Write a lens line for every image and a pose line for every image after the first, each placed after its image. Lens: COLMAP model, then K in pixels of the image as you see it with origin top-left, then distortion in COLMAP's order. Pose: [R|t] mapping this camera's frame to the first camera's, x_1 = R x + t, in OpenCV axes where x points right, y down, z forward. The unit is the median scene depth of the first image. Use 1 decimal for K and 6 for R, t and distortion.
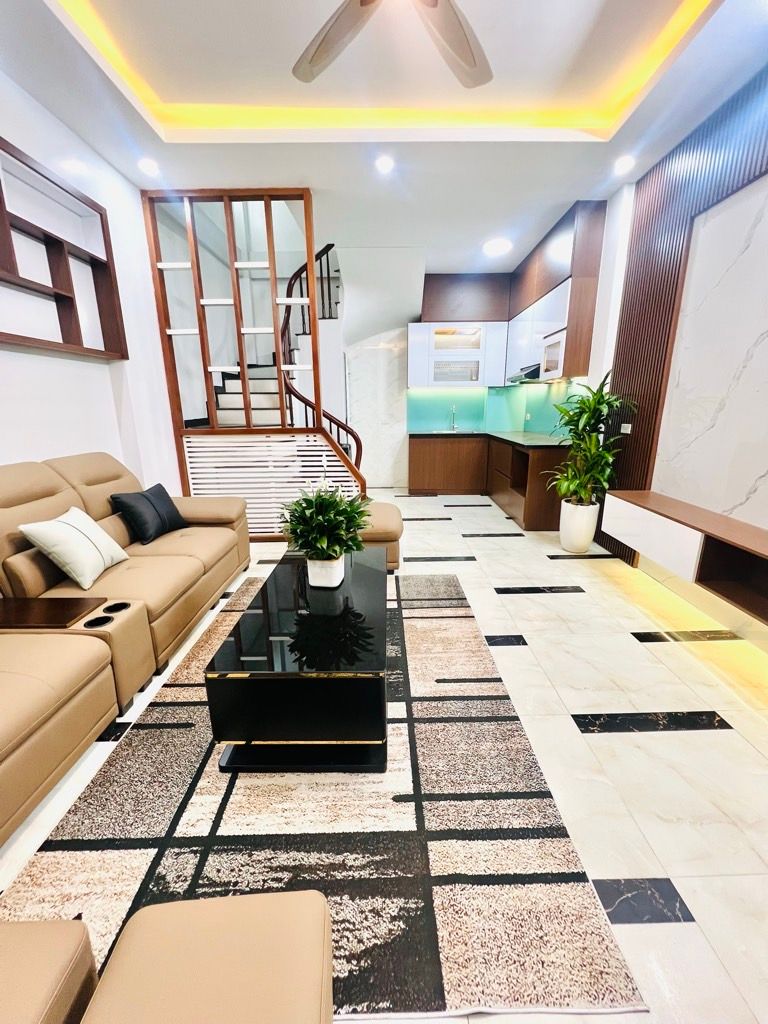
lens RADIAL K [[409.4, 0, 387.3], [0, 409.4, 511.4], [0, 0, 1]] dist [-0.000028, 0.000042]
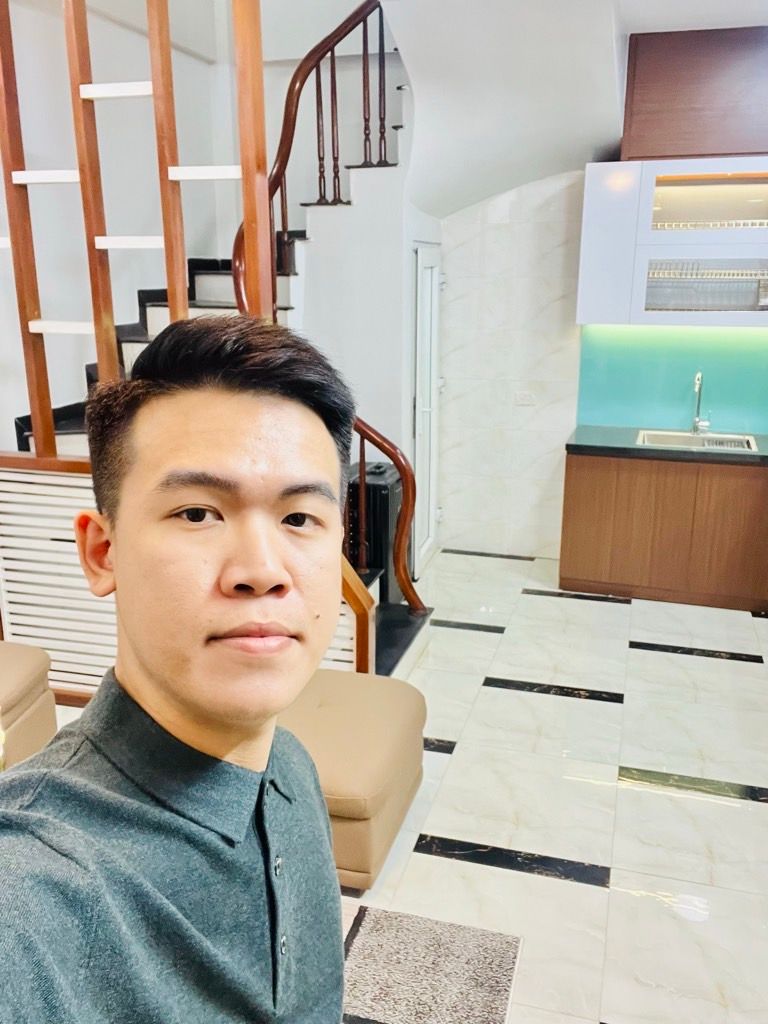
lens RADIAL K [[912.0, 0, 382.6], [0, 912.0, 511.8], [0, 0, 1]] dist [0.066370, -0.013774]
pose [[0.955520, 0.085895, -0.282140, 0.320024], [-0.083388, 0.996298, 0.020904, -0.293904], [0.282891, 0.003553, 0.959146, 0.227037]]
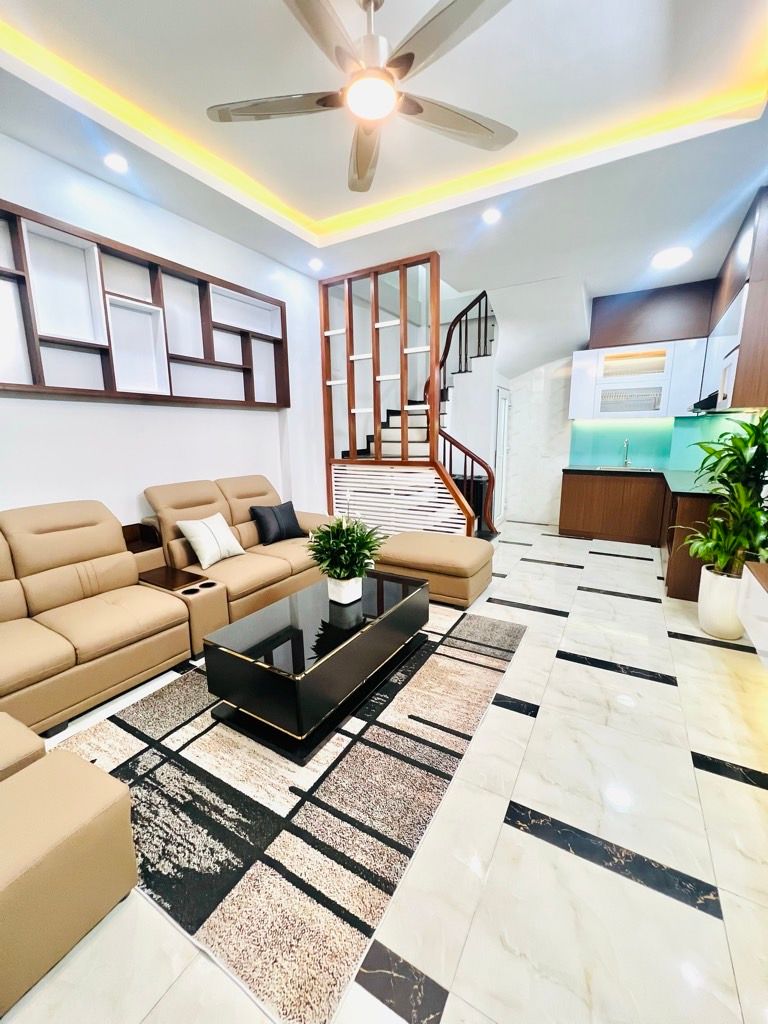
lens RADIAL K [[409.4, 0, 385.1], [0, 409.4, 511.8], [0, 0, 1]] dist [-0.000028, 0.000042]
pose [[0.857844, 0.096725, -0.504725, 0.424945], [-0.126304, 0.991686, -0.024623, -0.047517], [0.498147, 0.084872, 0.862929, 0.032807]]
